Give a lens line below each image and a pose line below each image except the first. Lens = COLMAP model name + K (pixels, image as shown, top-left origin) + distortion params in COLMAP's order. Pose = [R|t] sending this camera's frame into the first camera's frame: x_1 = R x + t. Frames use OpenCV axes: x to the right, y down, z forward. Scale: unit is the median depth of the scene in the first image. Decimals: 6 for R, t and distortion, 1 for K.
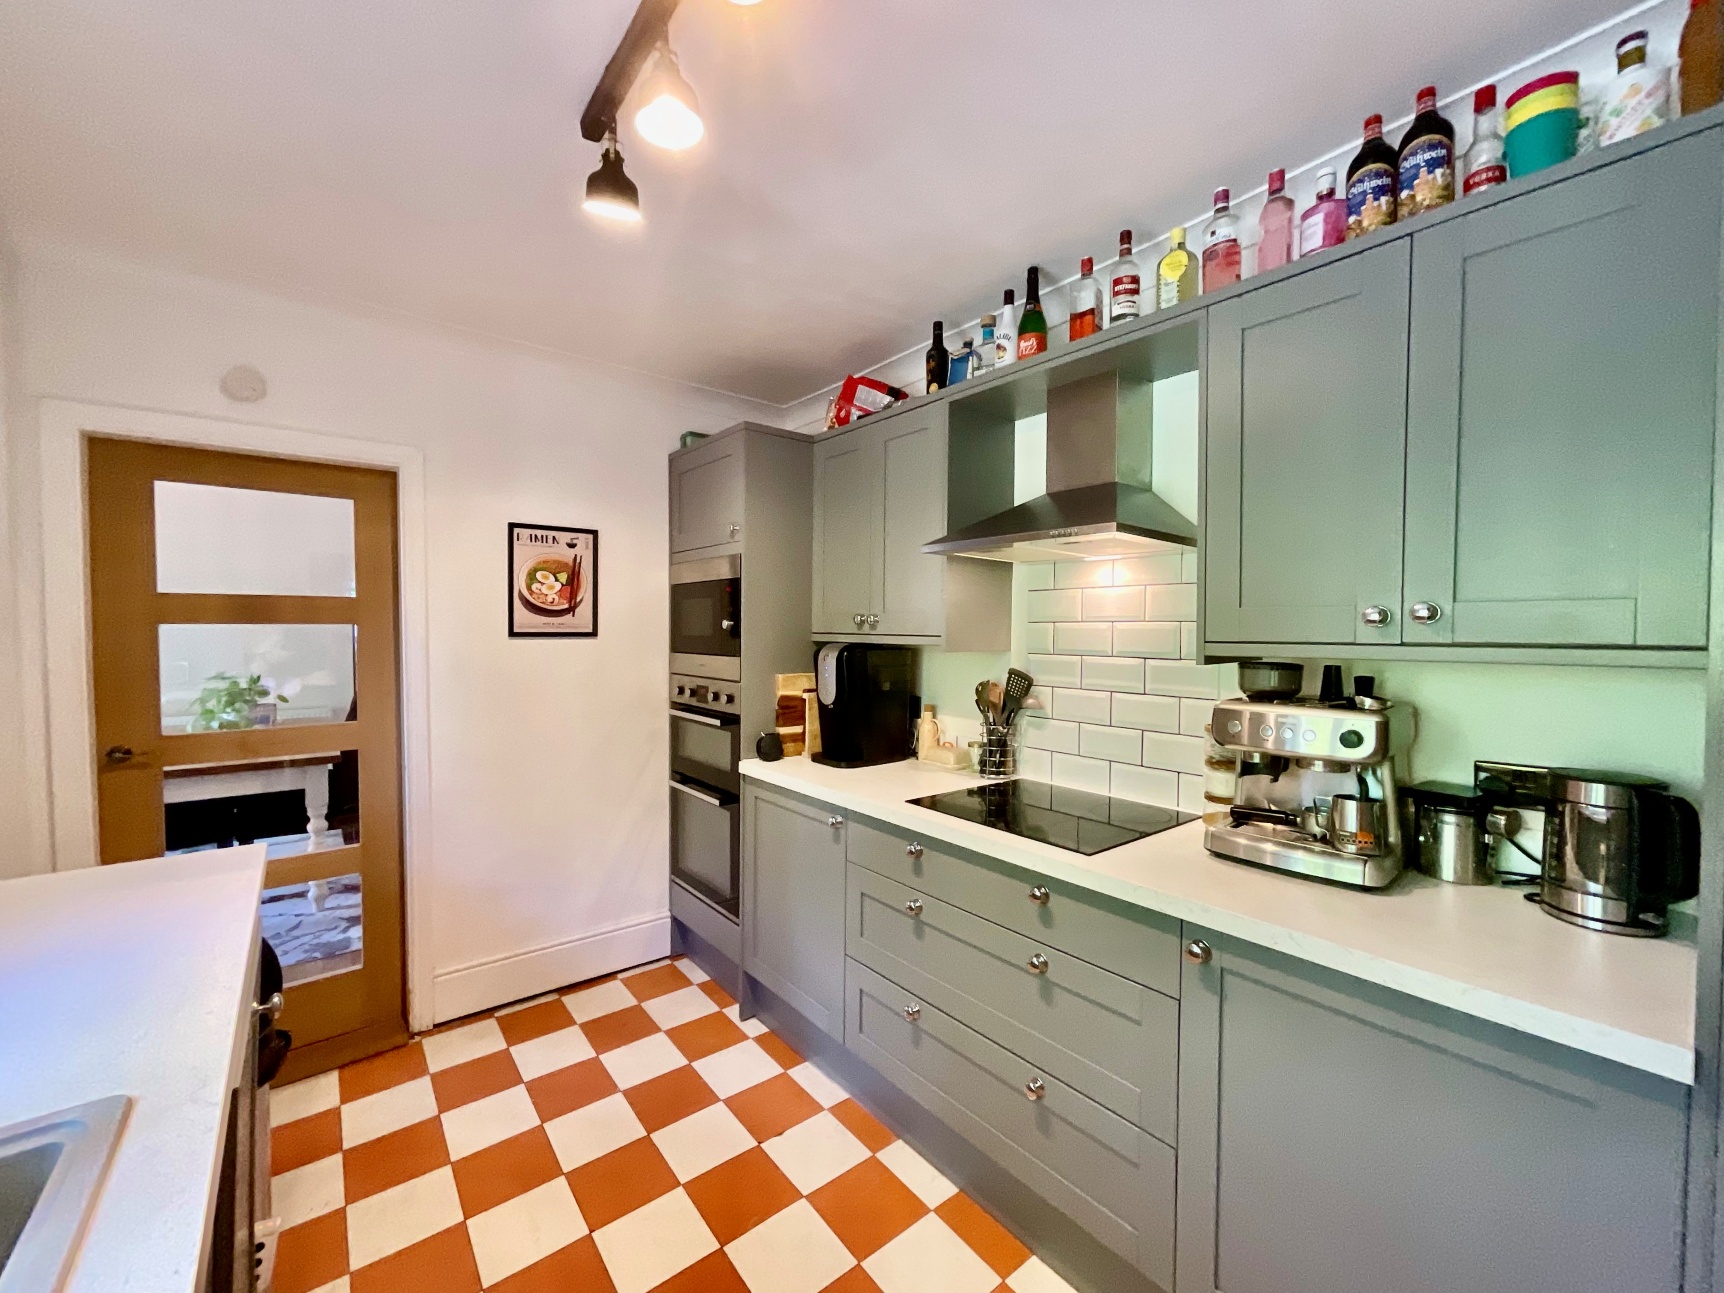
lens RADIAL K [[696.6, 0, 861.7], [0, 696.6, 654.9], [0, 0, 1]] dist [-0.001553, -0.000757]
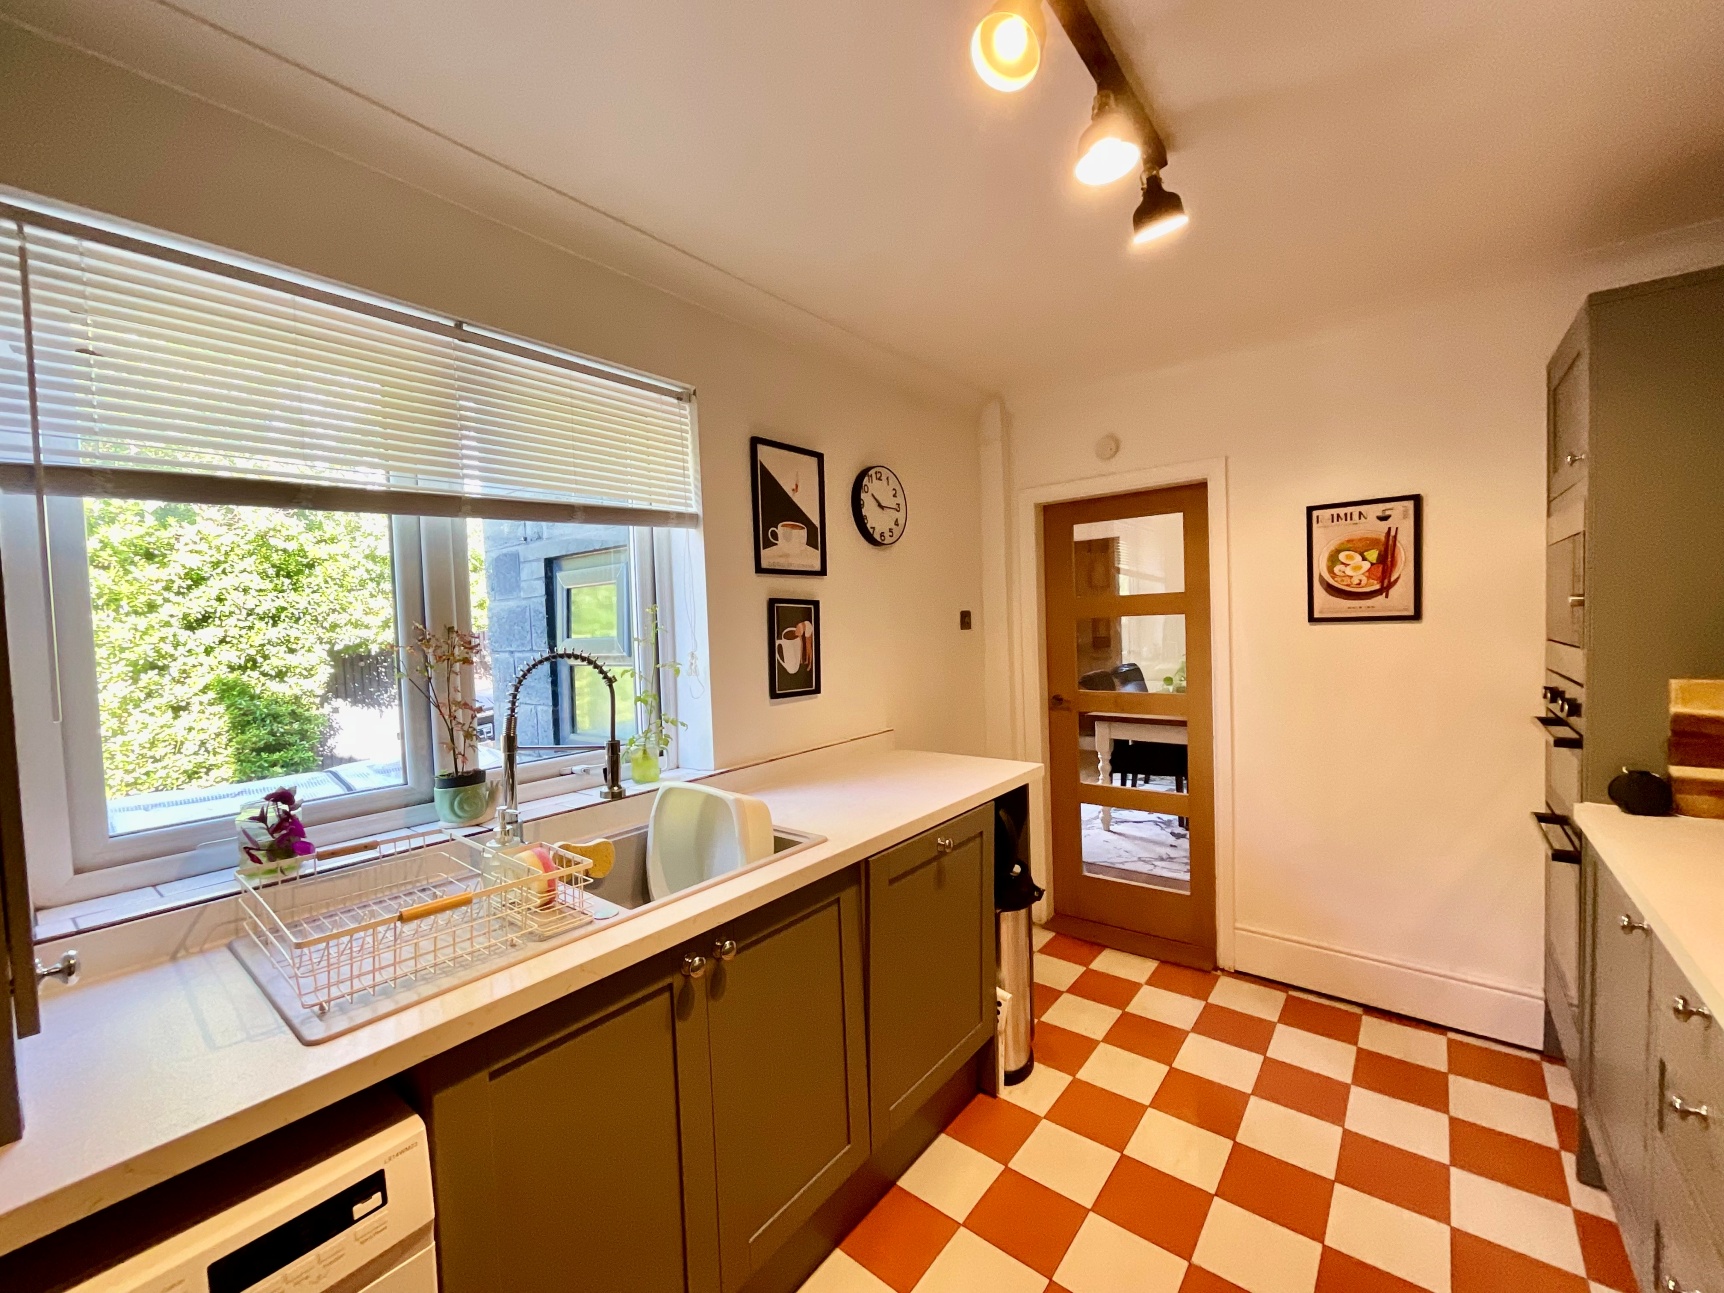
lens RADIAL K [[696.6, 0, 861.7], [0, 696.6, 654.9], [0, 0, 1]] dist [-0.001553, -0.000757]
pose [[0.213390, 0.035270, -0.976330, 0.317176], [-0.002971, 0.999367, 0.035453, -0.012963], [0.976962, -0.004664, 0.213360, 0.166725]]
